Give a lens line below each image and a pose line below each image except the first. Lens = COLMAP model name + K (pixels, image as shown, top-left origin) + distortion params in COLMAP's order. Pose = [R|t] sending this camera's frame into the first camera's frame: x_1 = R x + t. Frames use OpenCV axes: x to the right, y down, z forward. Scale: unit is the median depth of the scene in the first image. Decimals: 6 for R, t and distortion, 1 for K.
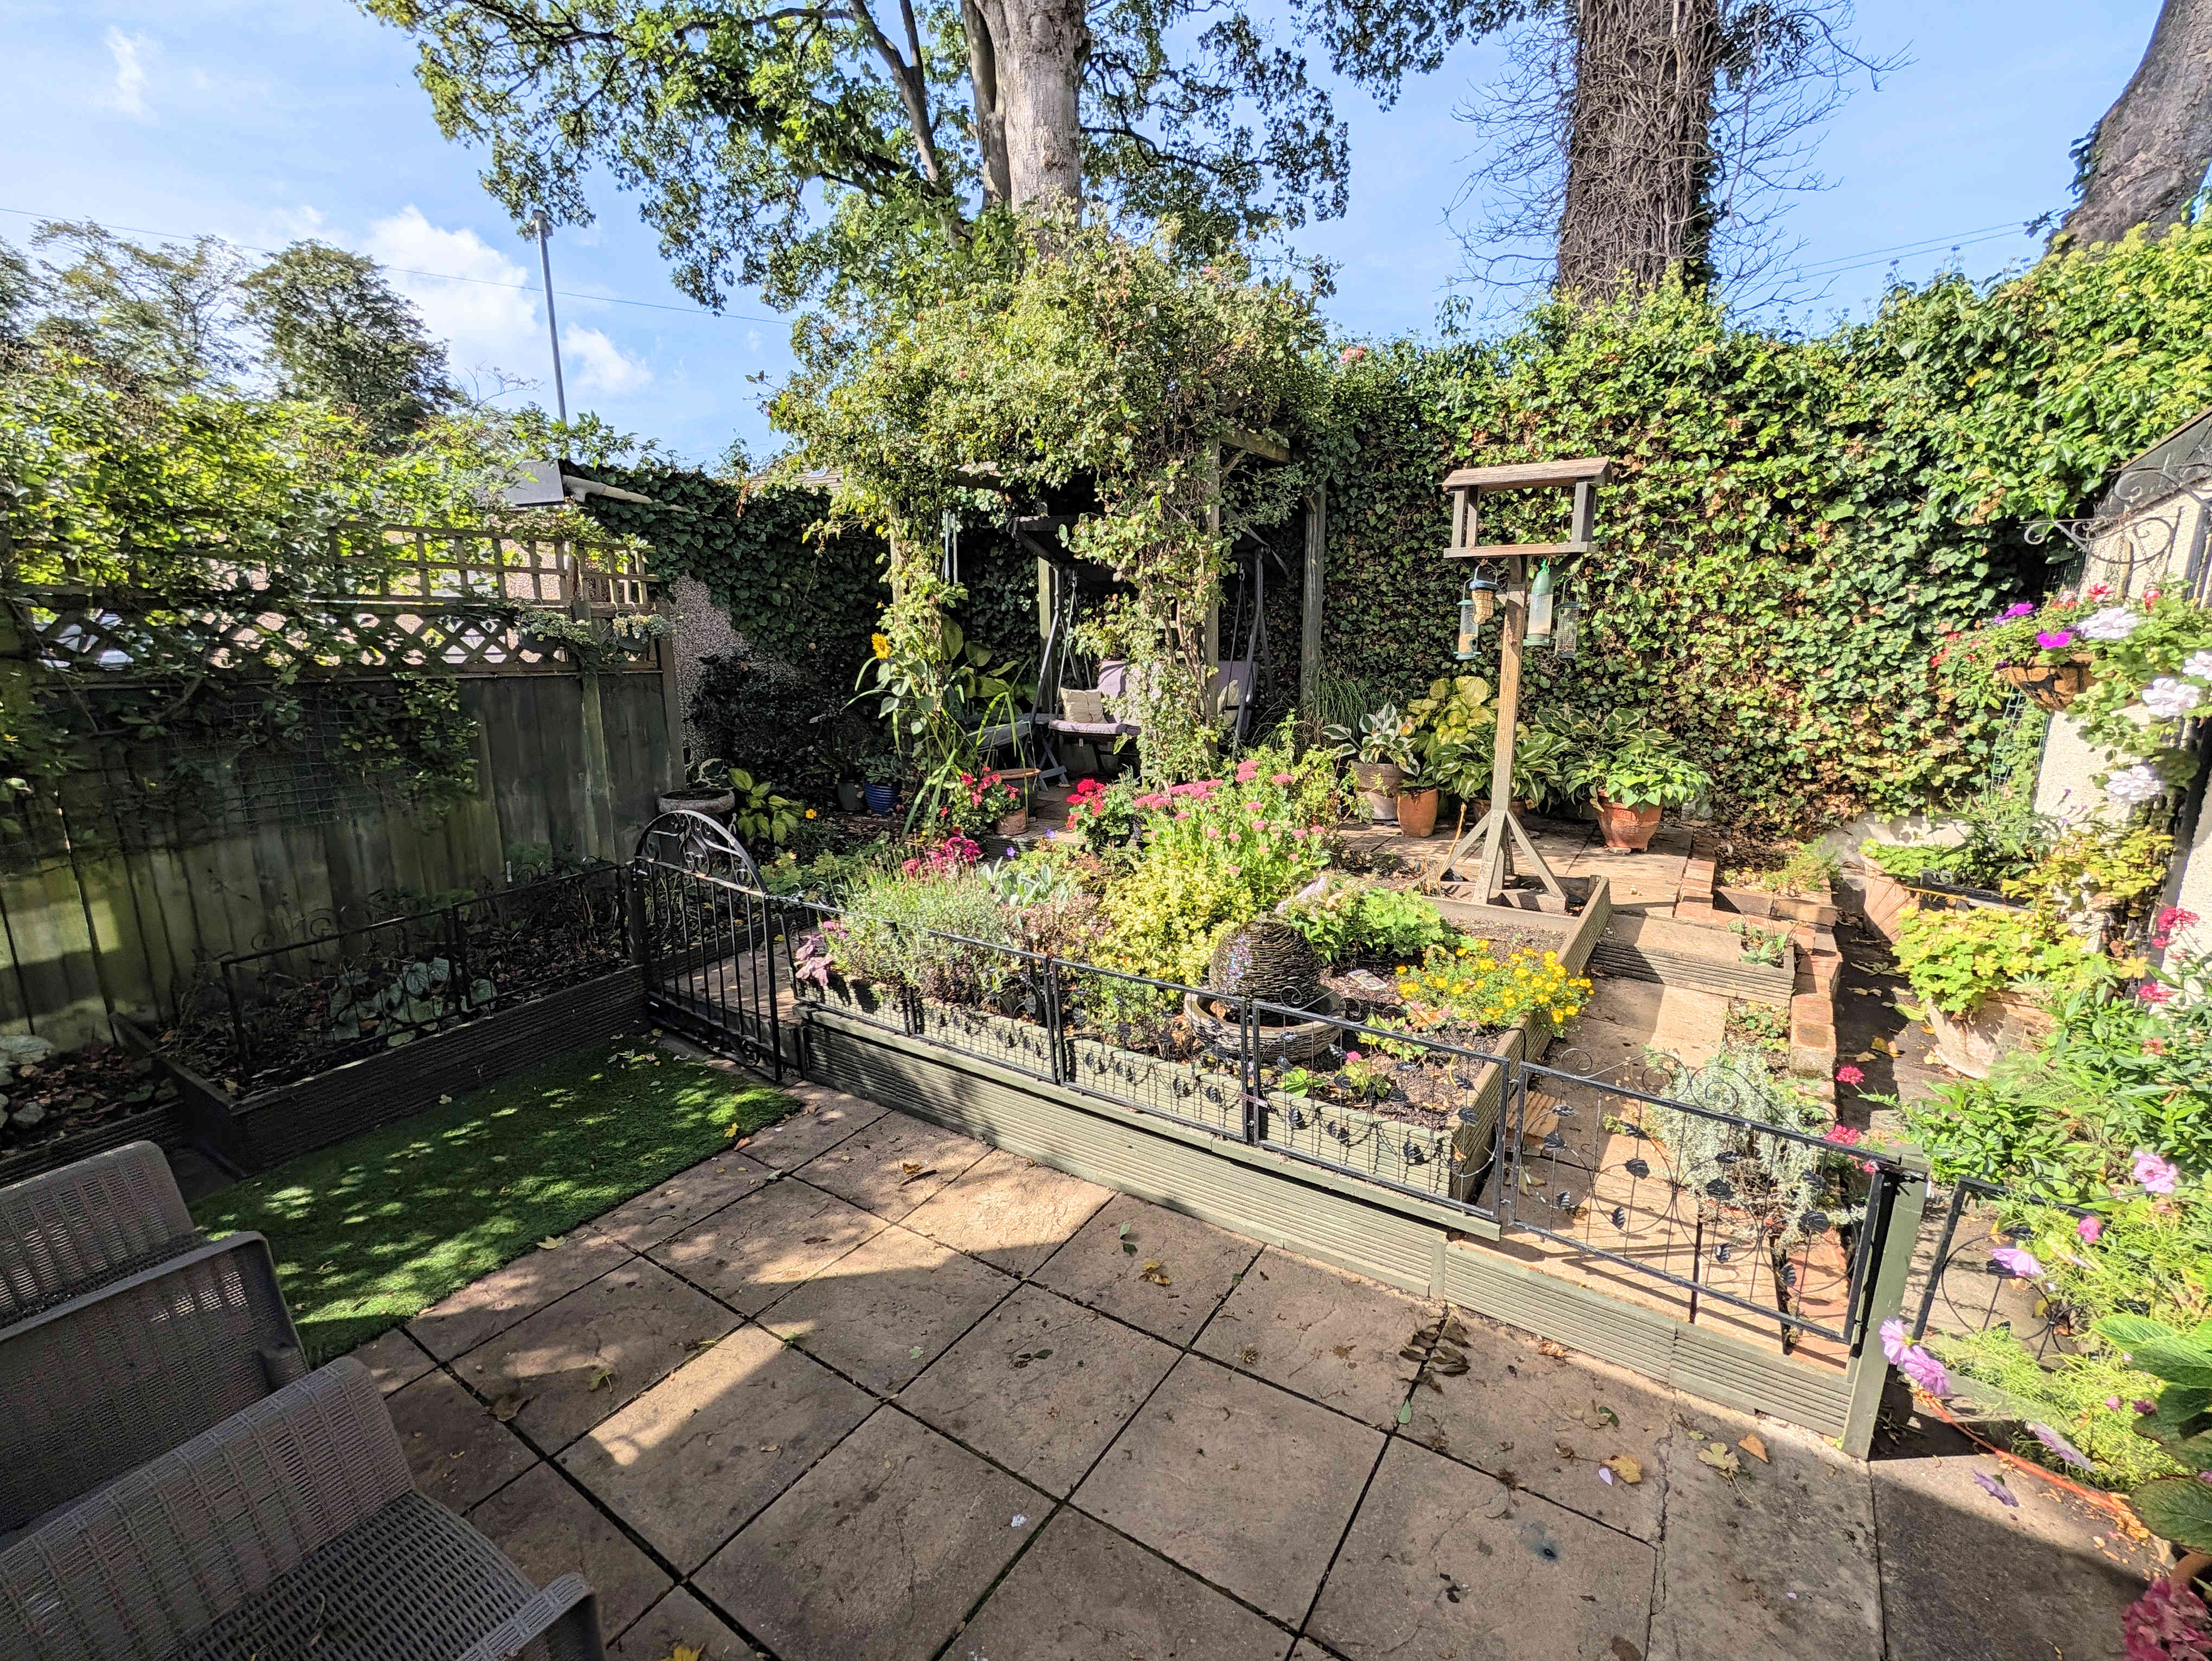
lens RADIAL K [[944.1, 0, 1111.6], [0, 944.1, 837.2], [0, 0, 1]] dist [0.003381, 0.000065]
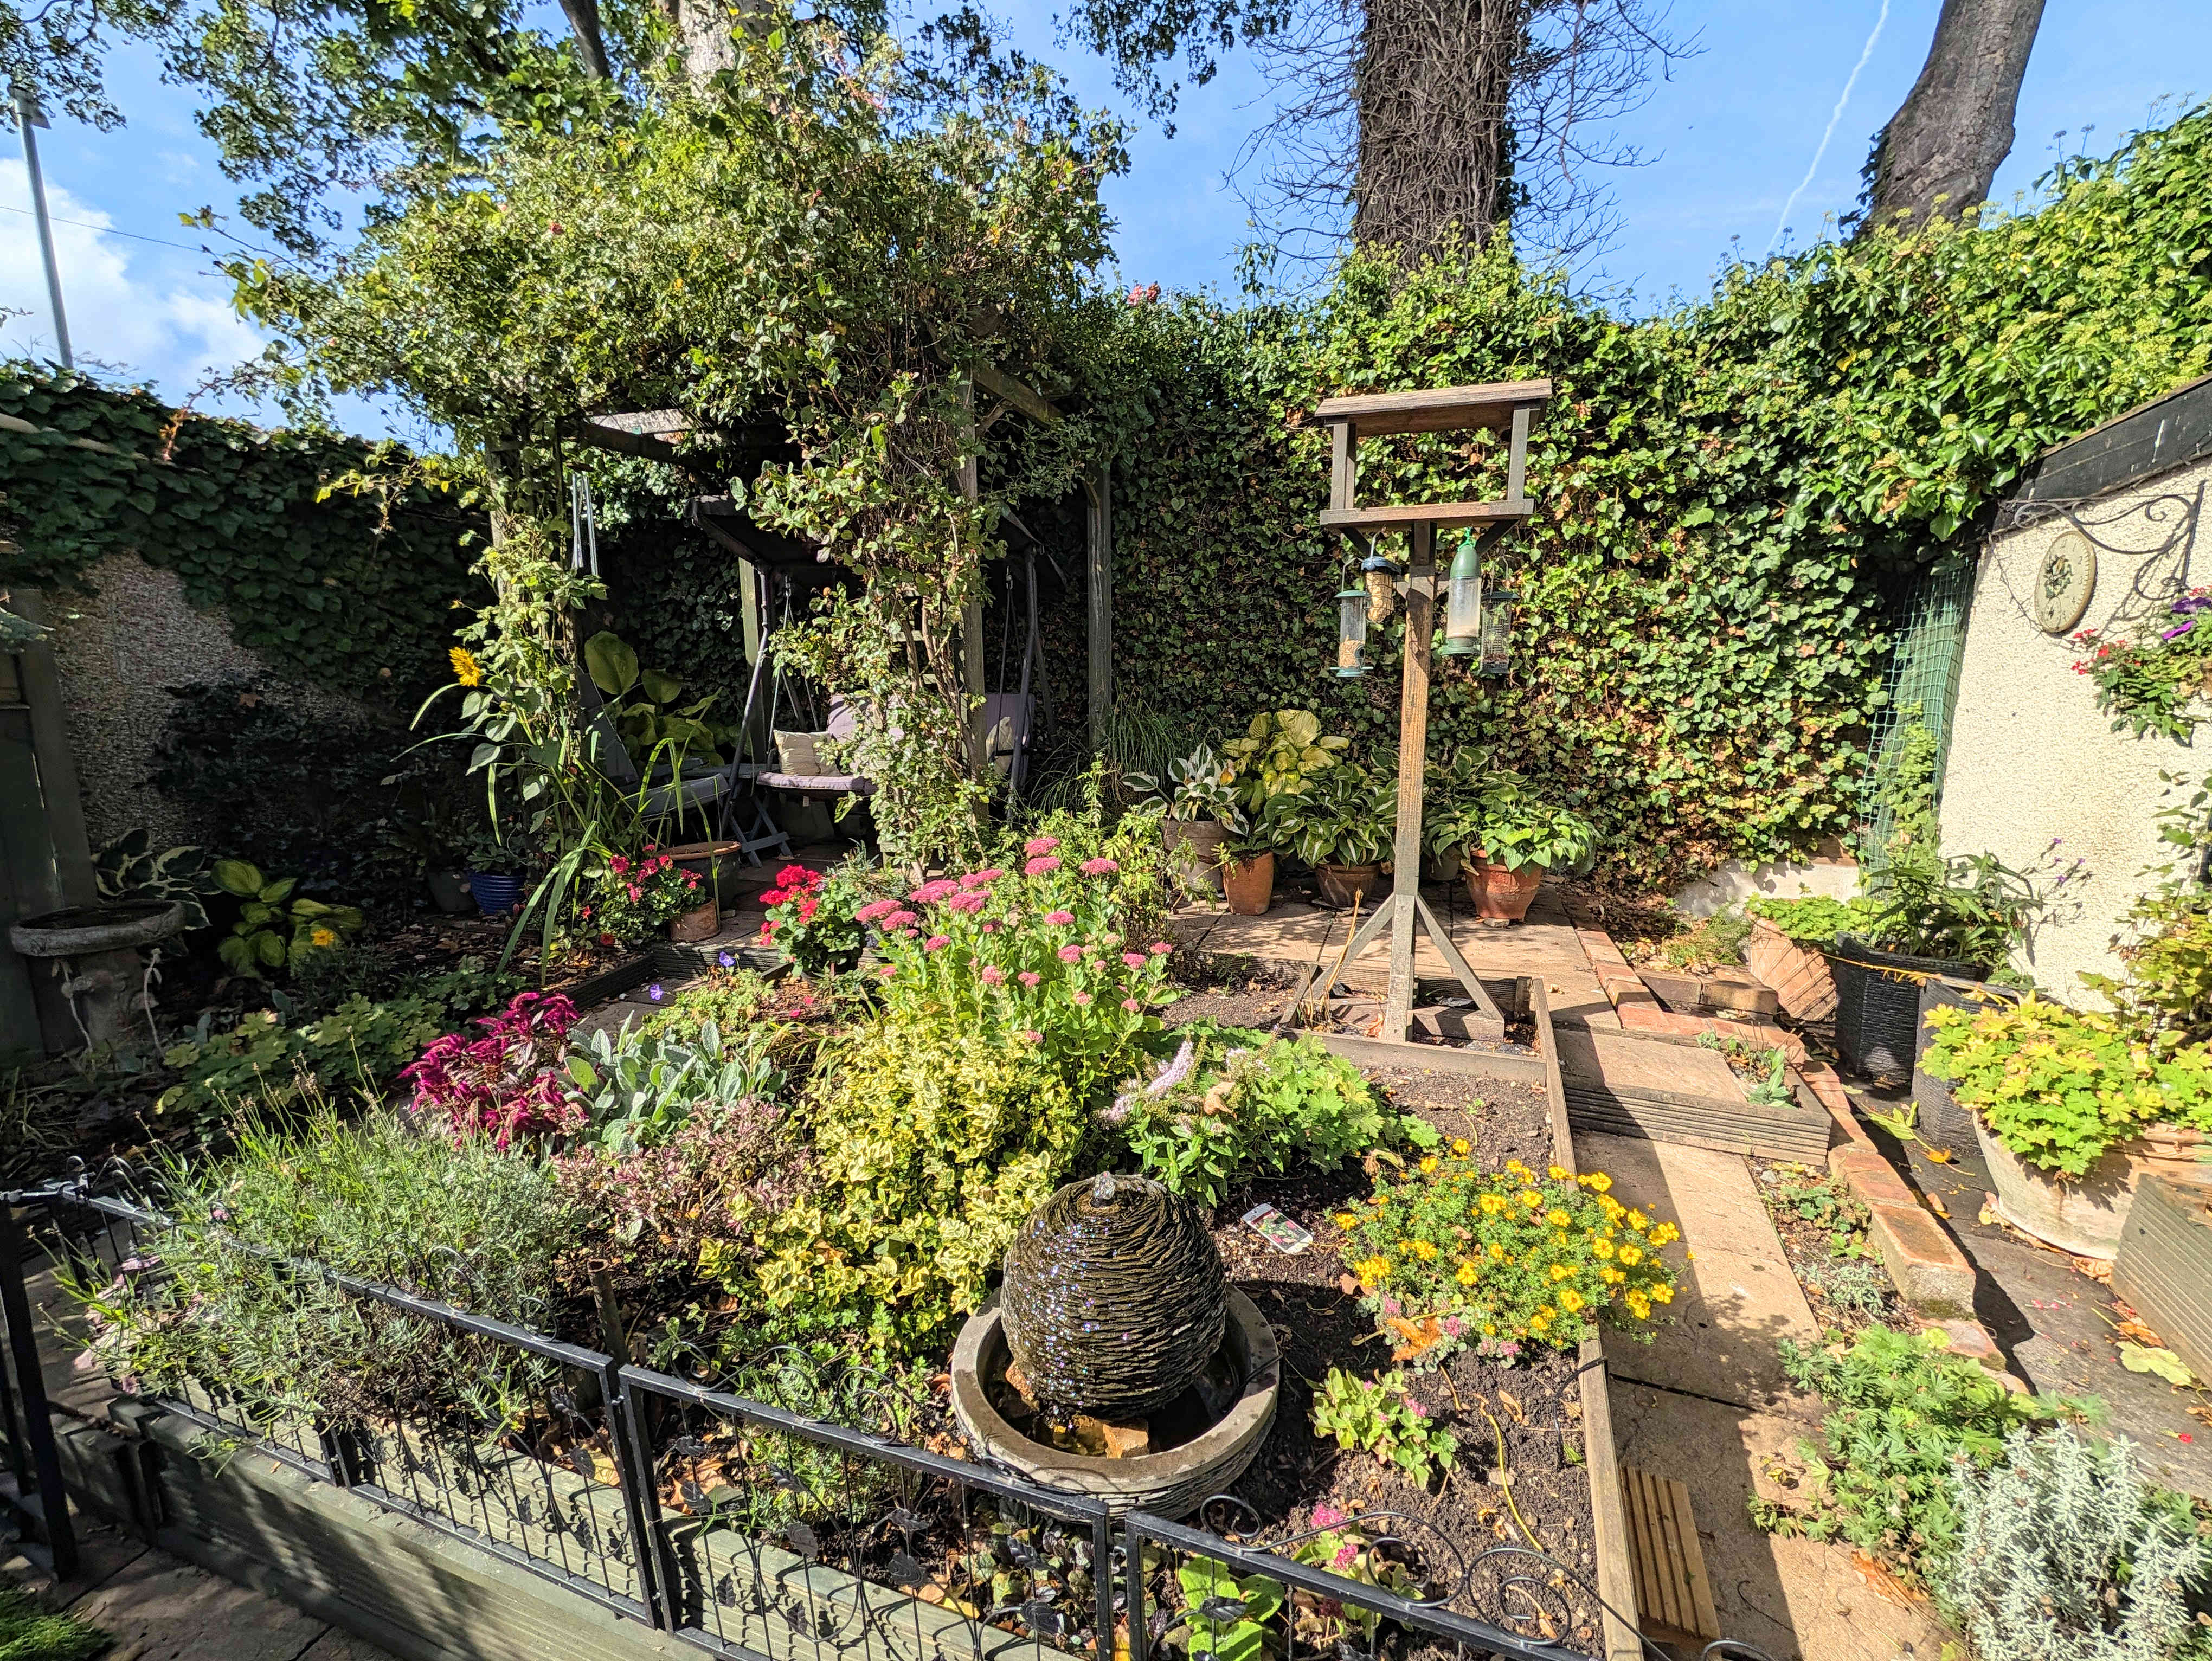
lens RADIAL K [[944.1, 0, 1111.6], [0, 944.1, 837.2], [0, 0, 1]] dist [0.003381, 0.000065]
pose [[0.969547, -0.037555, 0.242007, 0.030021], [0.048616, 0.998021, -0.039893, -0.042449], [-0.240030, 0.050444, 0.969454, 0.300620]]
